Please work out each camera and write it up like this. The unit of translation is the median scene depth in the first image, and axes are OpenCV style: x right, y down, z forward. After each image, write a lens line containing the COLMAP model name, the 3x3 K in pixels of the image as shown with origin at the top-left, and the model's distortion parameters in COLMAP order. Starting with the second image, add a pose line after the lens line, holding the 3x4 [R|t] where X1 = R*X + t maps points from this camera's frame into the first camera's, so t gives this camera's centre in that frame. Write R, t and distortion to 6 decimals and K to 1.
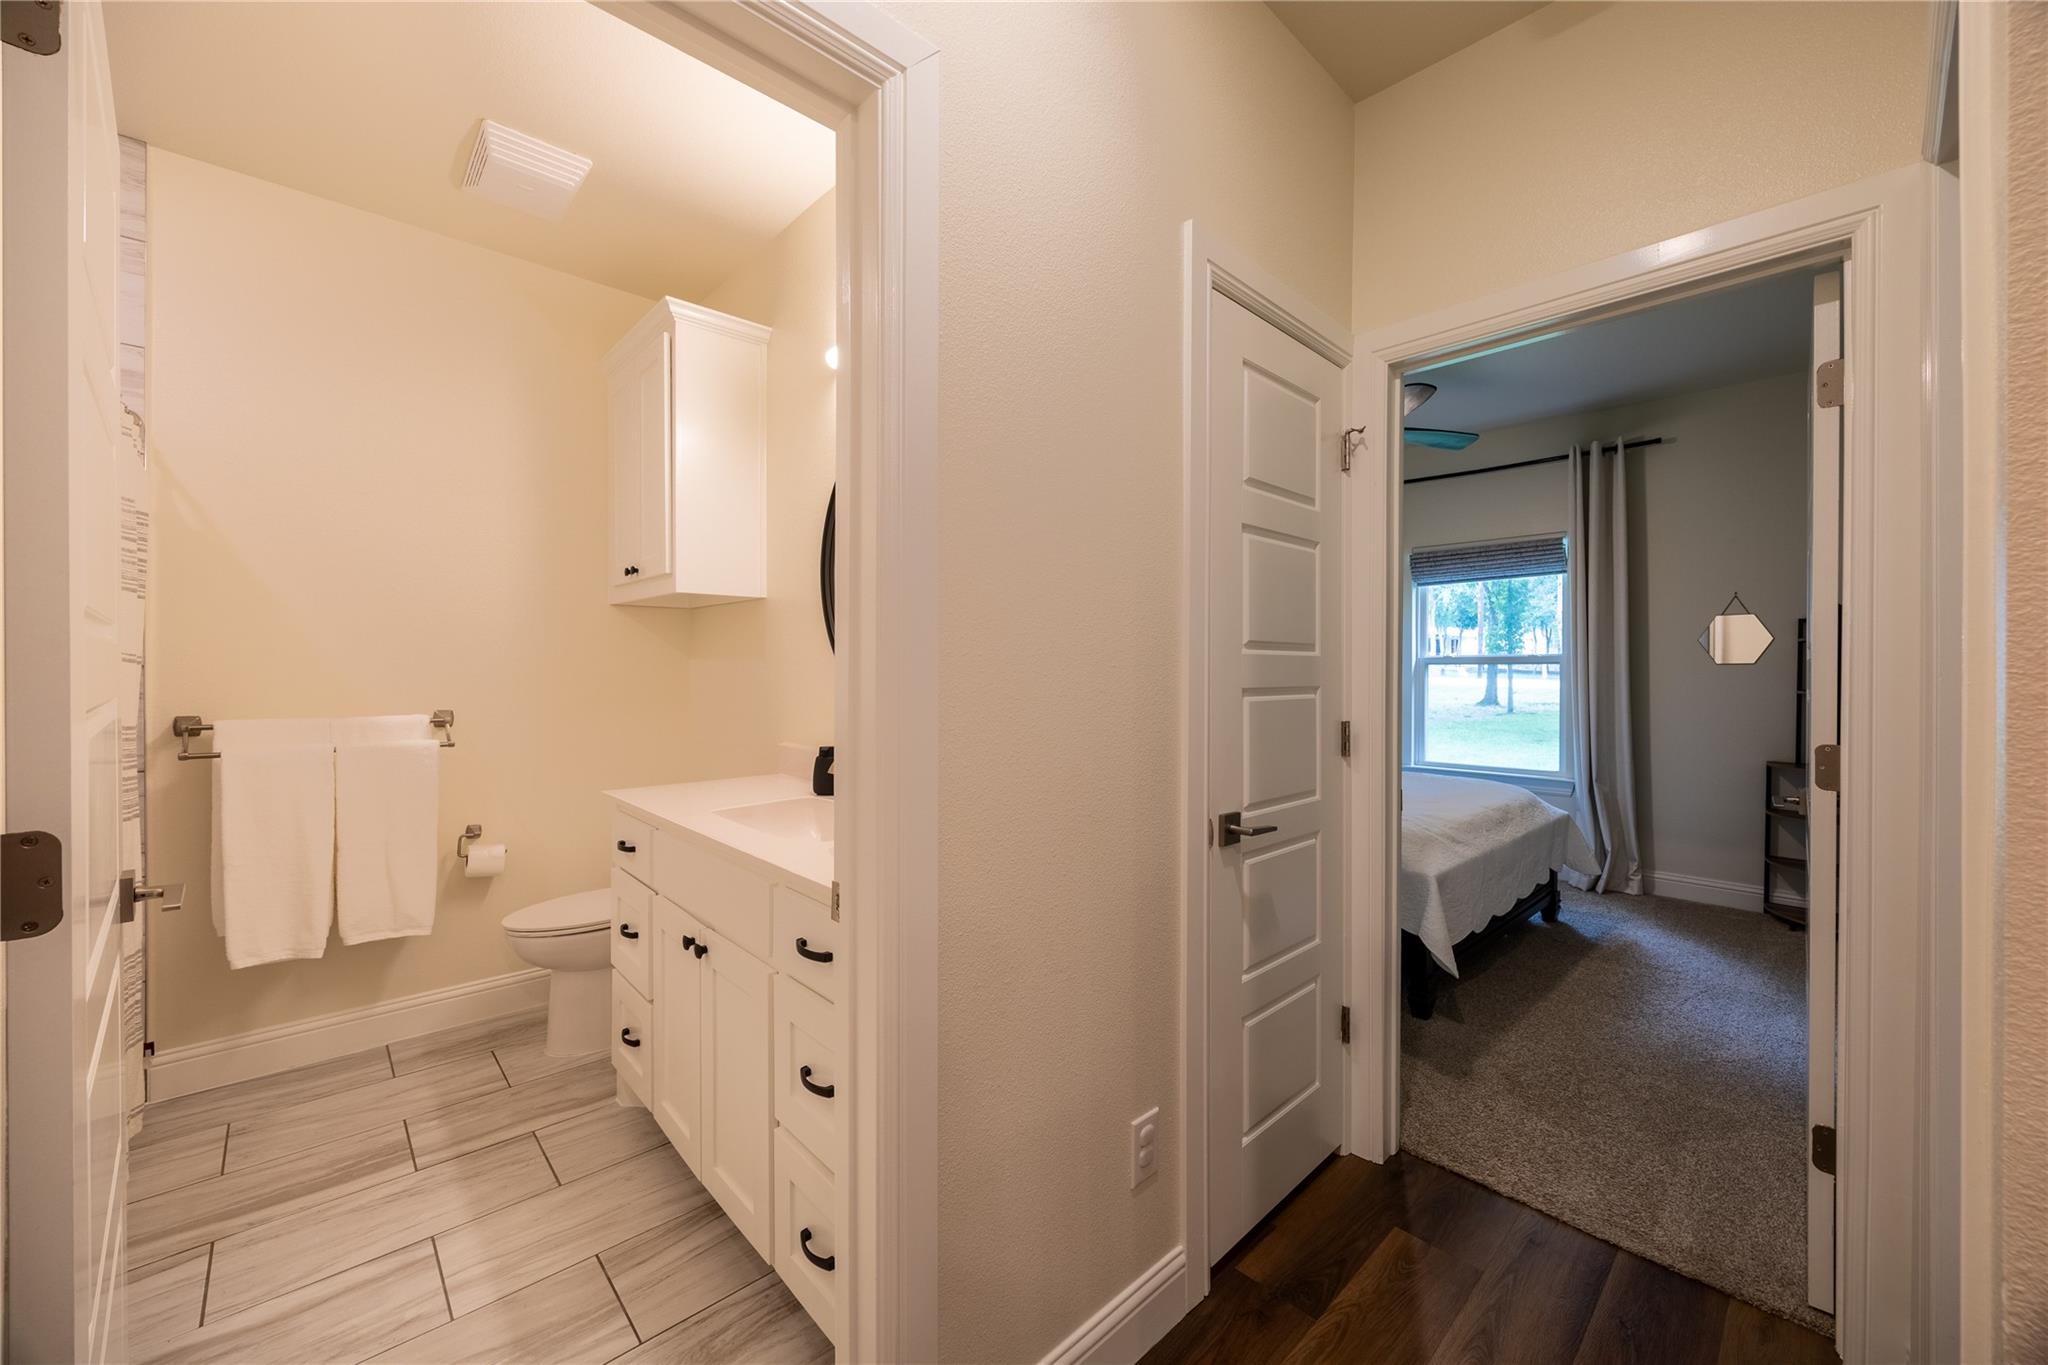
lens RADIAL K [[778.1, 0, 1023.7], [0, 778.1, 676.3], [0, 0, 1]] dist [-0.000613, -0.000326]
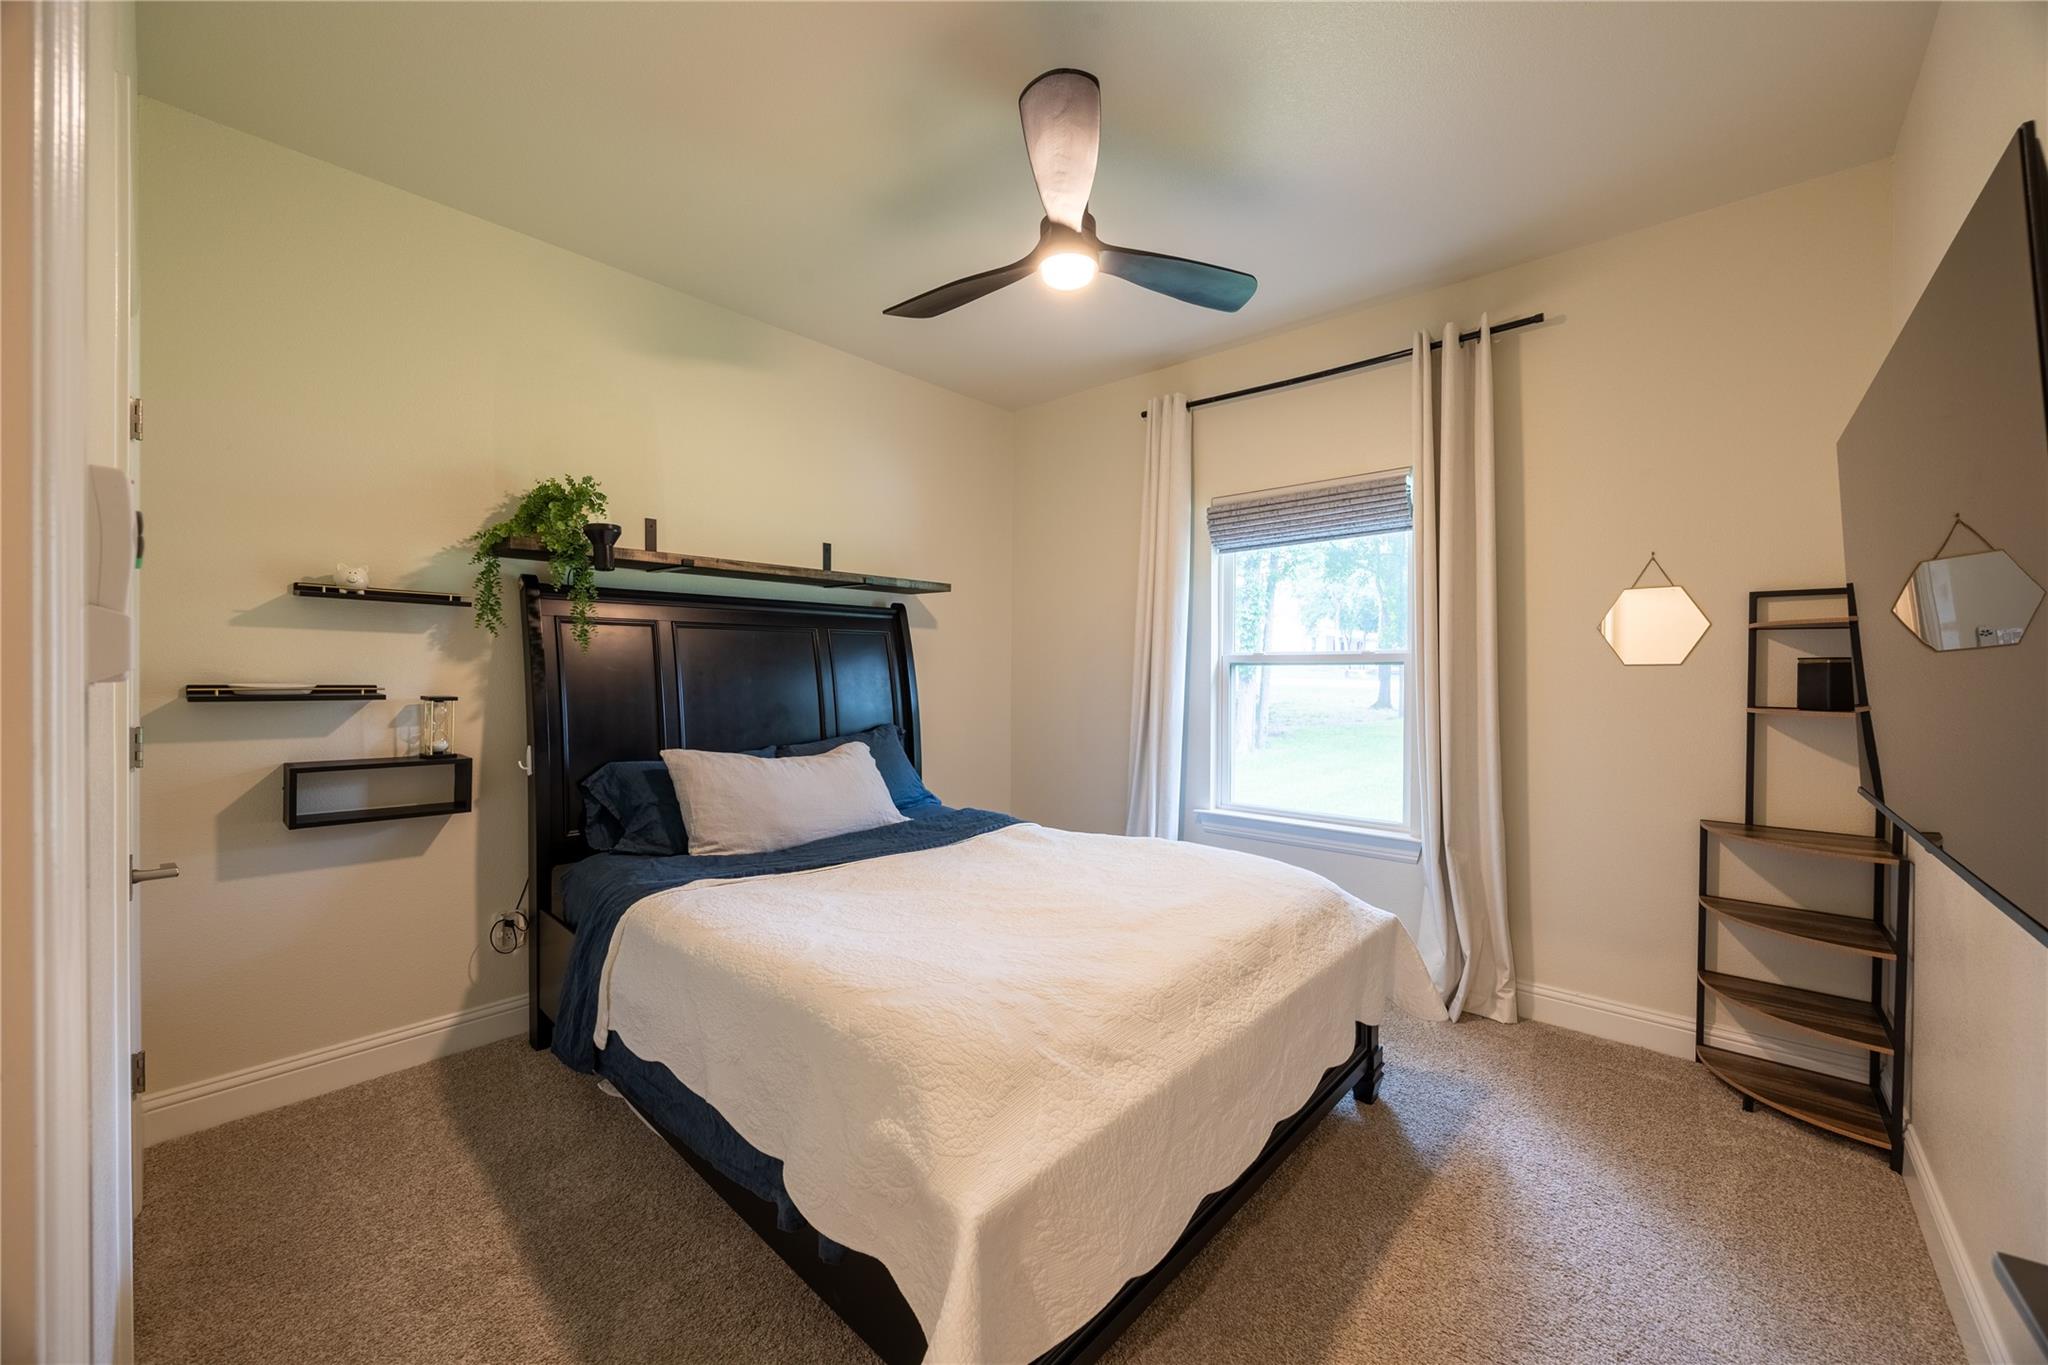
lens RADIAL K [[760.8, 0, 1026.6], [0, 760.8, 673.7], [0, 0, 1]] dist [-0.001133, -0.000011]
pose [[0.996316, 0.003382, 0.085693, 0.329748], [-0.003043, 0.999987, -0.004086, -0.004483], [-0.085706, 0.003810, 0.996313, 0.397529]]
